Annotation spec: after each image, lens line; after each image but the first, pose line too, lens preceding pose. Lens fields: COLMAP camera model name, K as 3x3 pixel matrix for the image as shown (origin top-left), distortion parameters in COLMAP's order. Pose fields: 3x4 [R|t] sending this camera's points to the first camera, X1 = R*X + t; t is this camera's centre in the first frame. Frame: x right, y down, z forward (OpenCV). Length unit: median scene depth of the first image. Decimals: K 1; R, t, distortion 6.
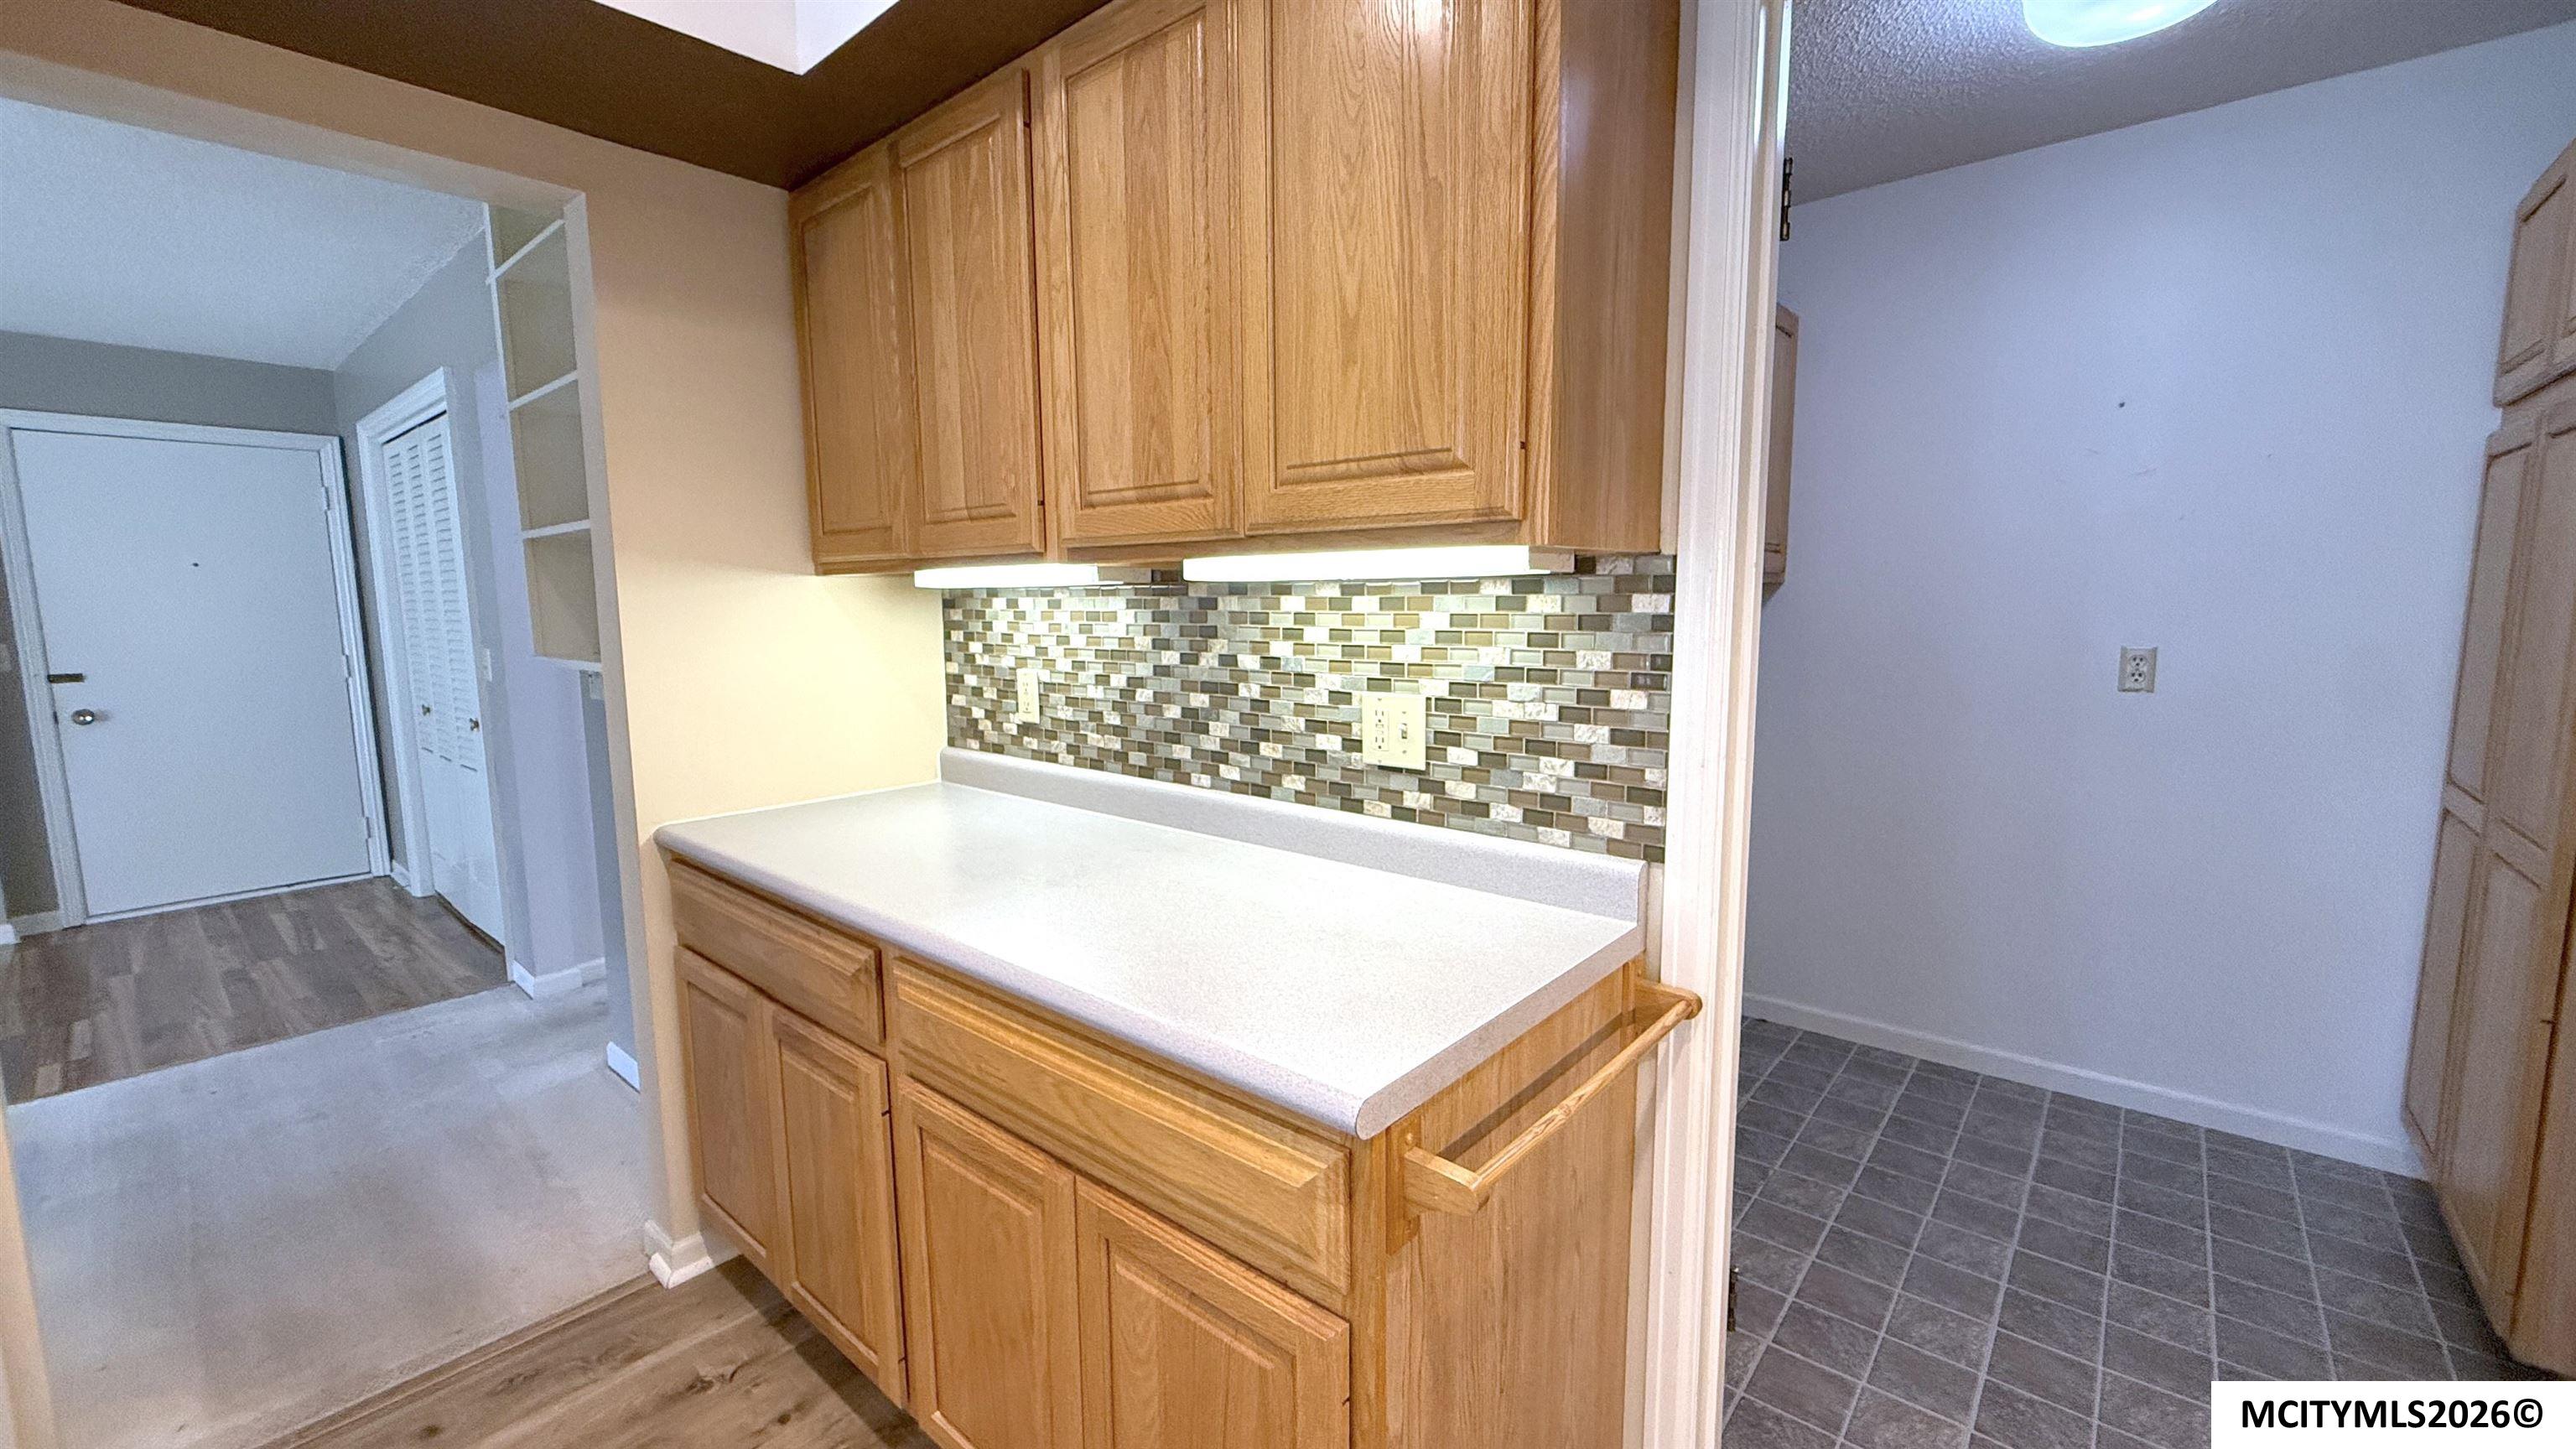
lens RADIAL K [[1028.9, 0, 1282.9], [0, 1028.9, 722.3], [0, 0, 1]] dist [-0.000368, -0.000474]
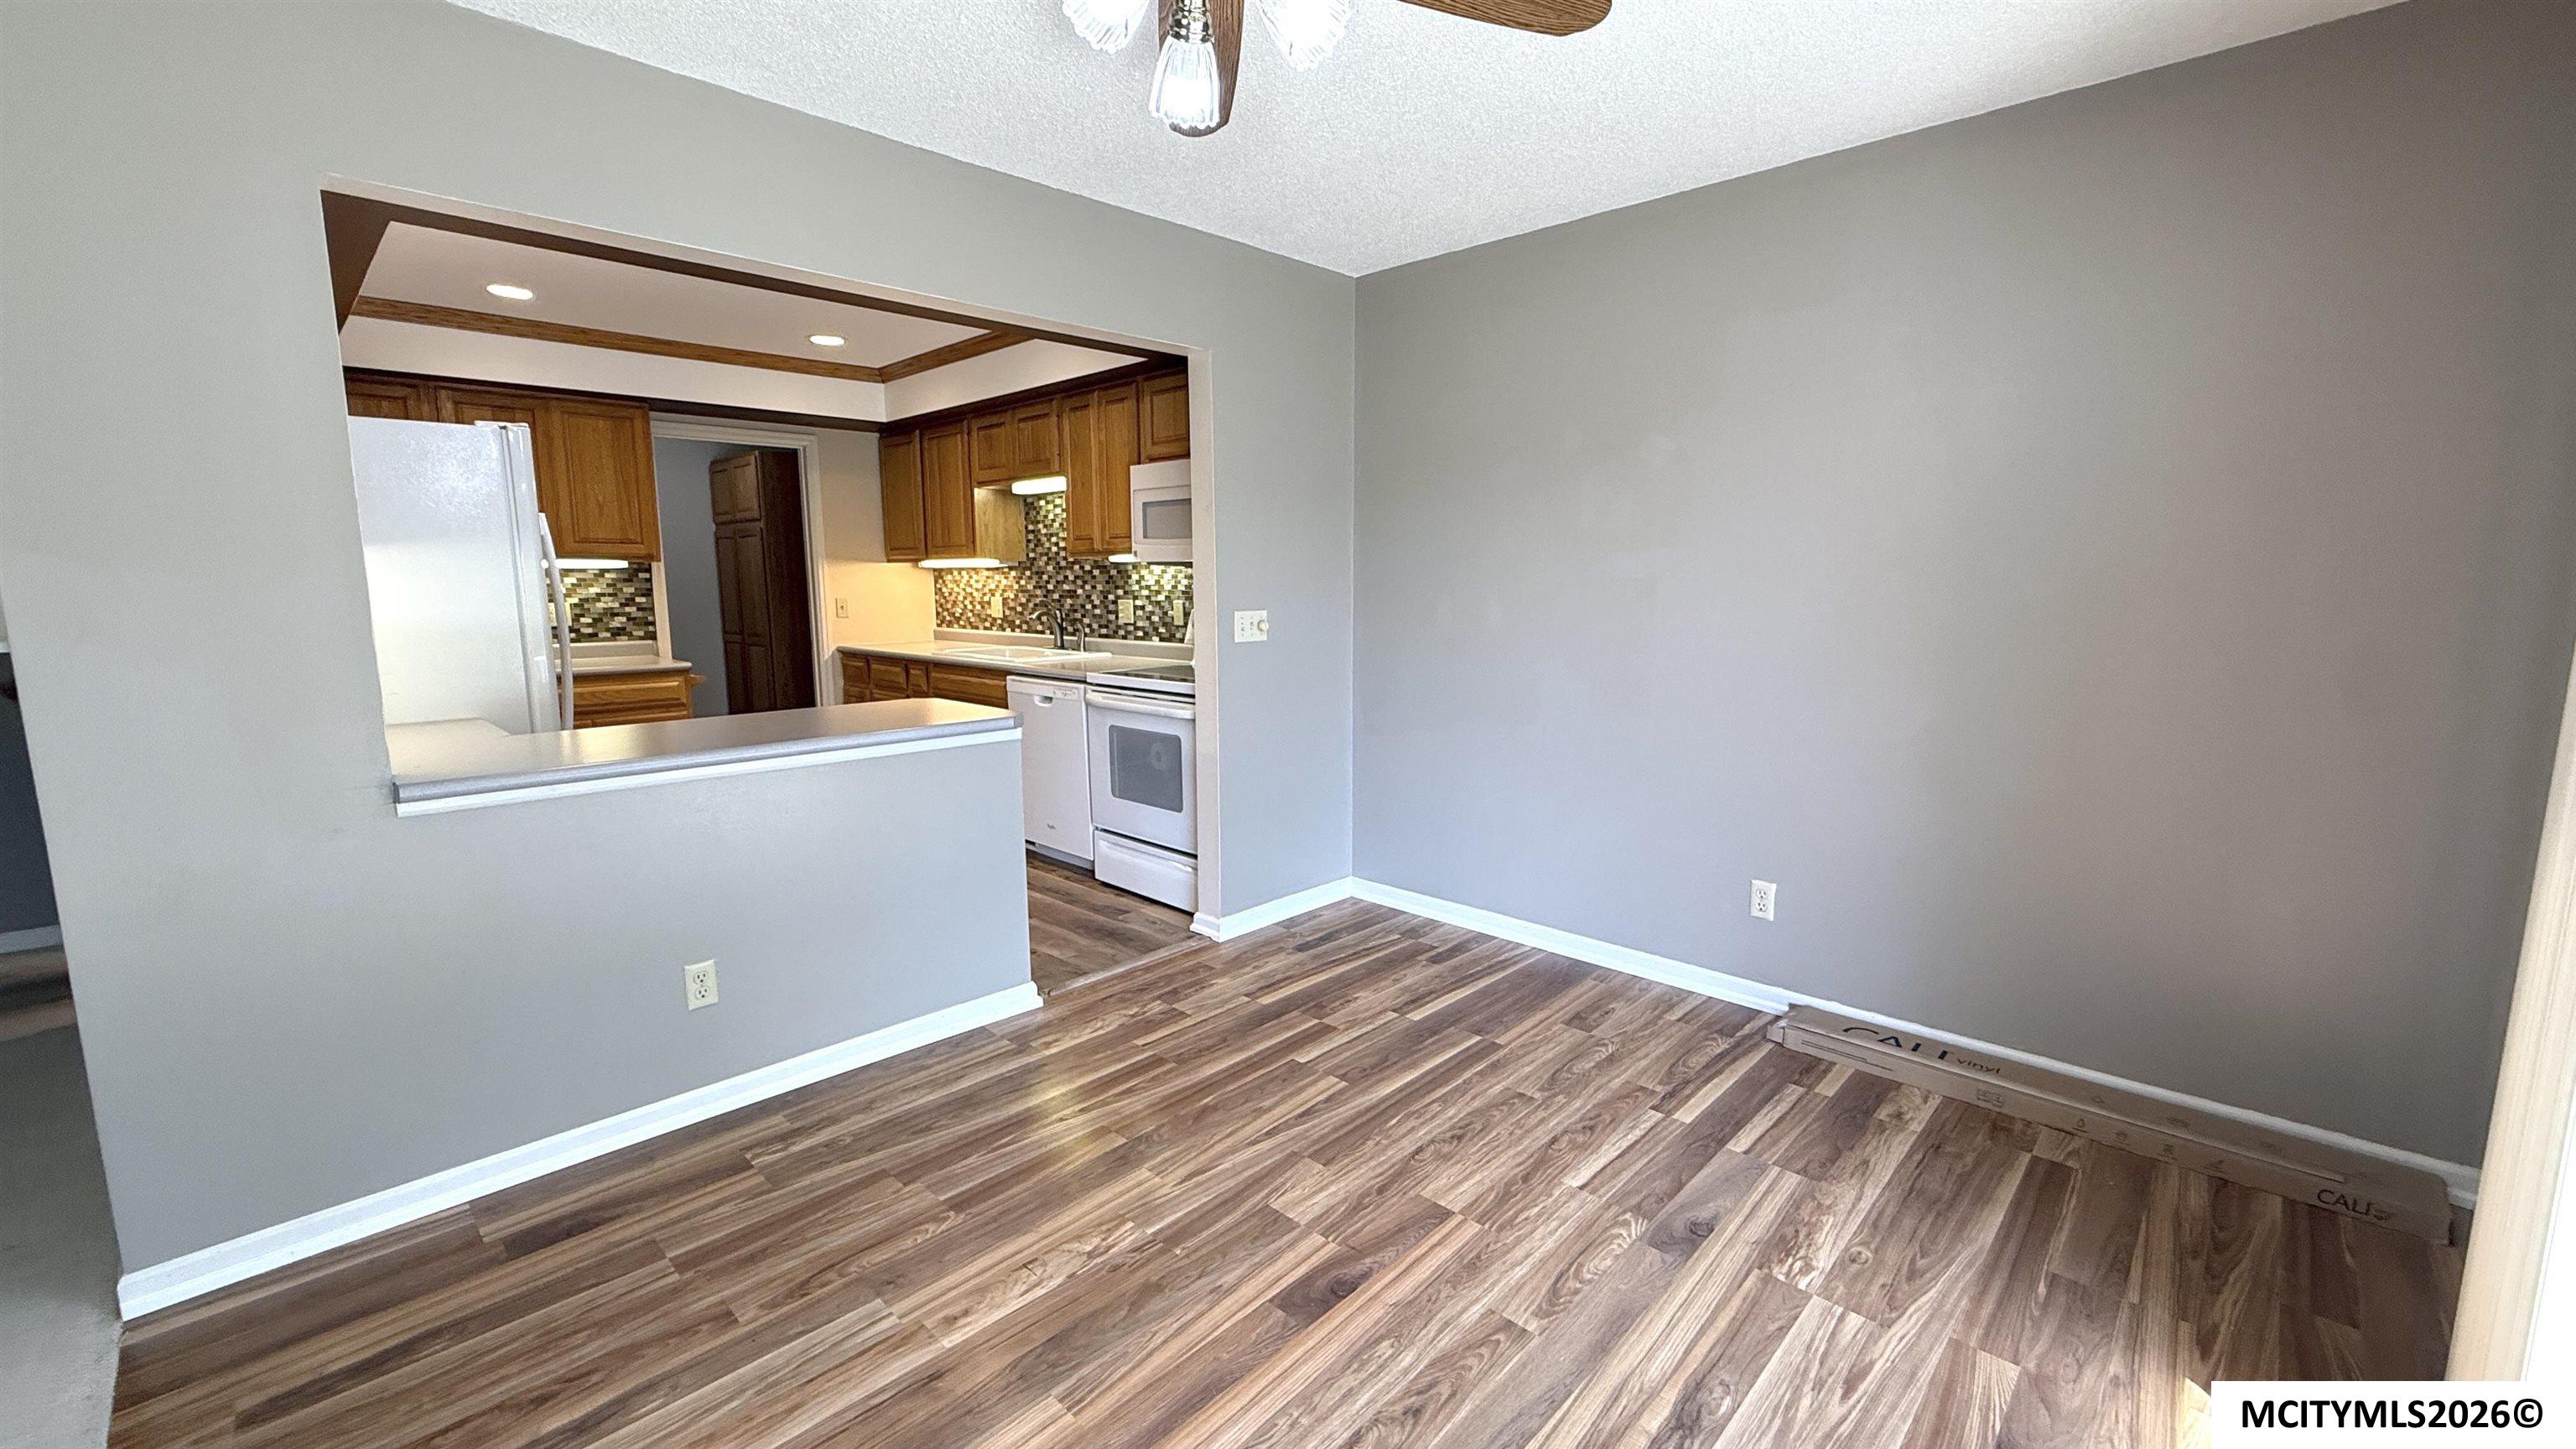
lens RADIAL K [[1026.0, 0, 1284.3], [0, 1026.0, 723.6], [0, 0, 1]] dist [0.000476, 0.000348]
pose [[0.058838, -0.131490, 0.989570, -2.496844], [0.125683, 0.984375, 0.123327, 0.194316], [-0.990324, 0.117115, 0.074445, -1.211902]]
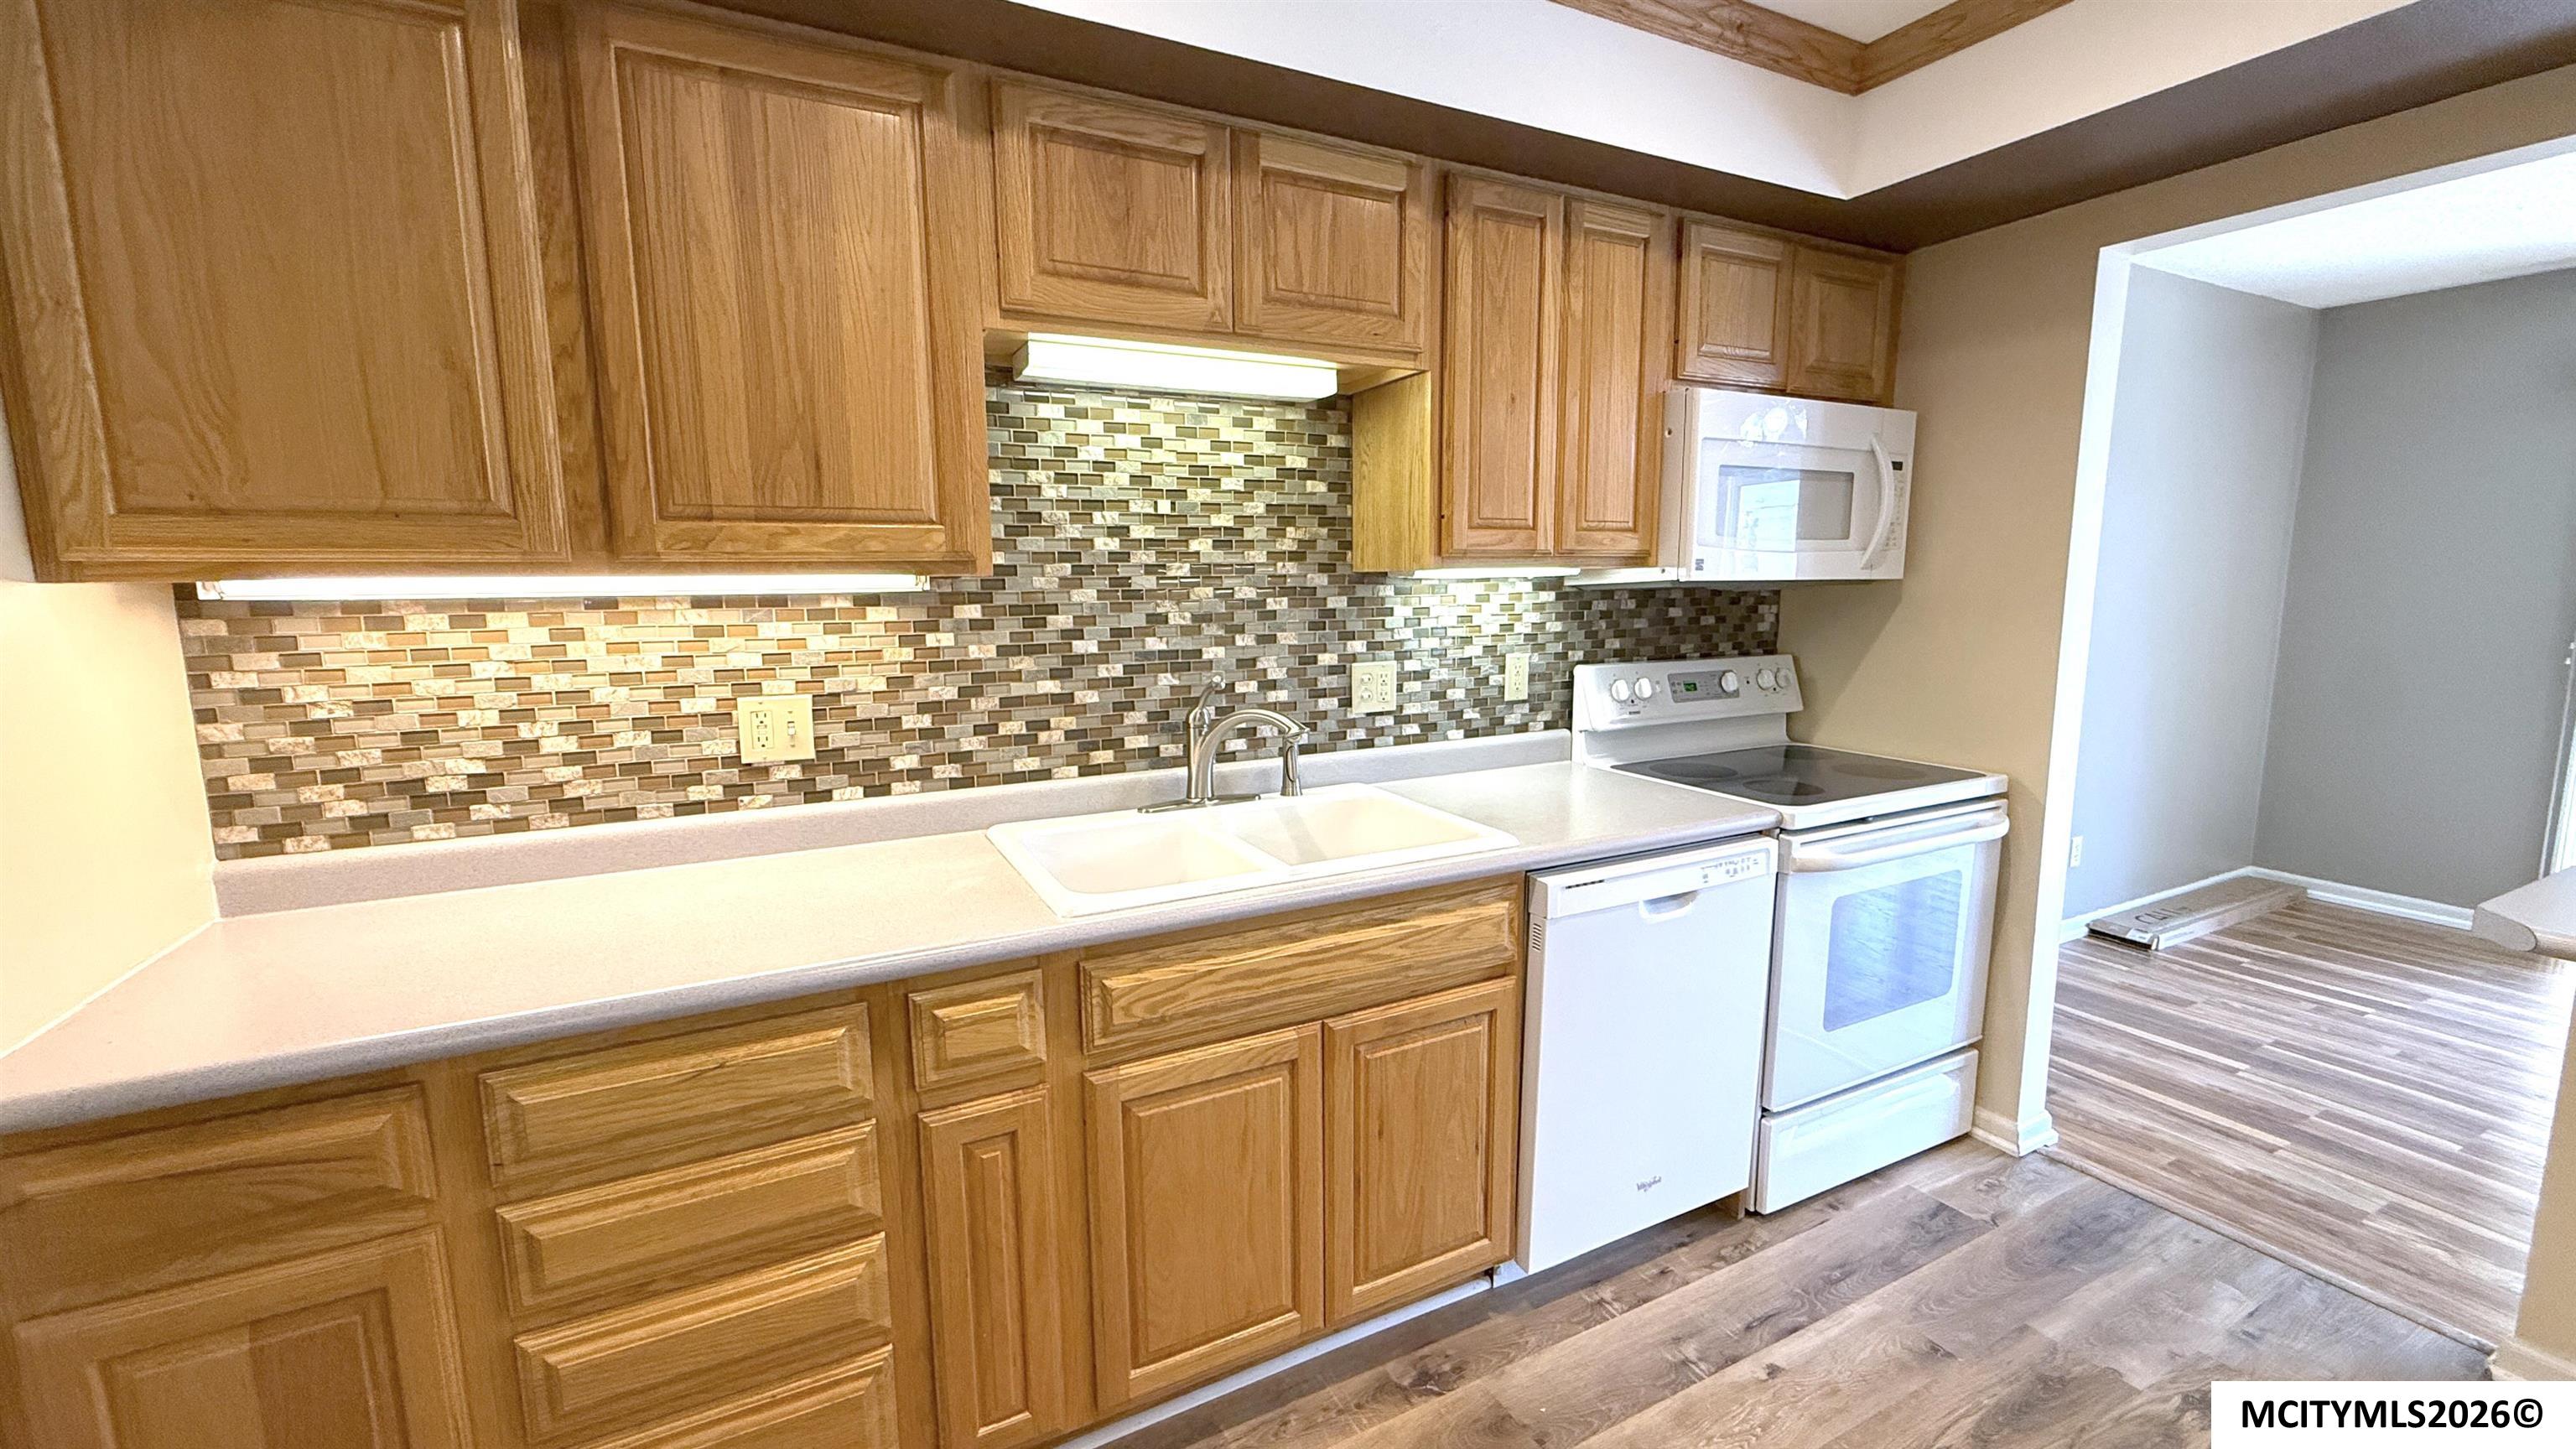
lens RADIAL K [[1028.9, 0, 1282.9], [0, 1028.9, 722.3], [0, 0, 1]] dist [-0.000368, -0.000474]
pose [[-0.926260, -0.033626, 0.375382, -0.156977], [0.065654, 0.966387, 0.248568, -0.092049], [-0.371122, 0.254884, -0.892918, 0.539521]]
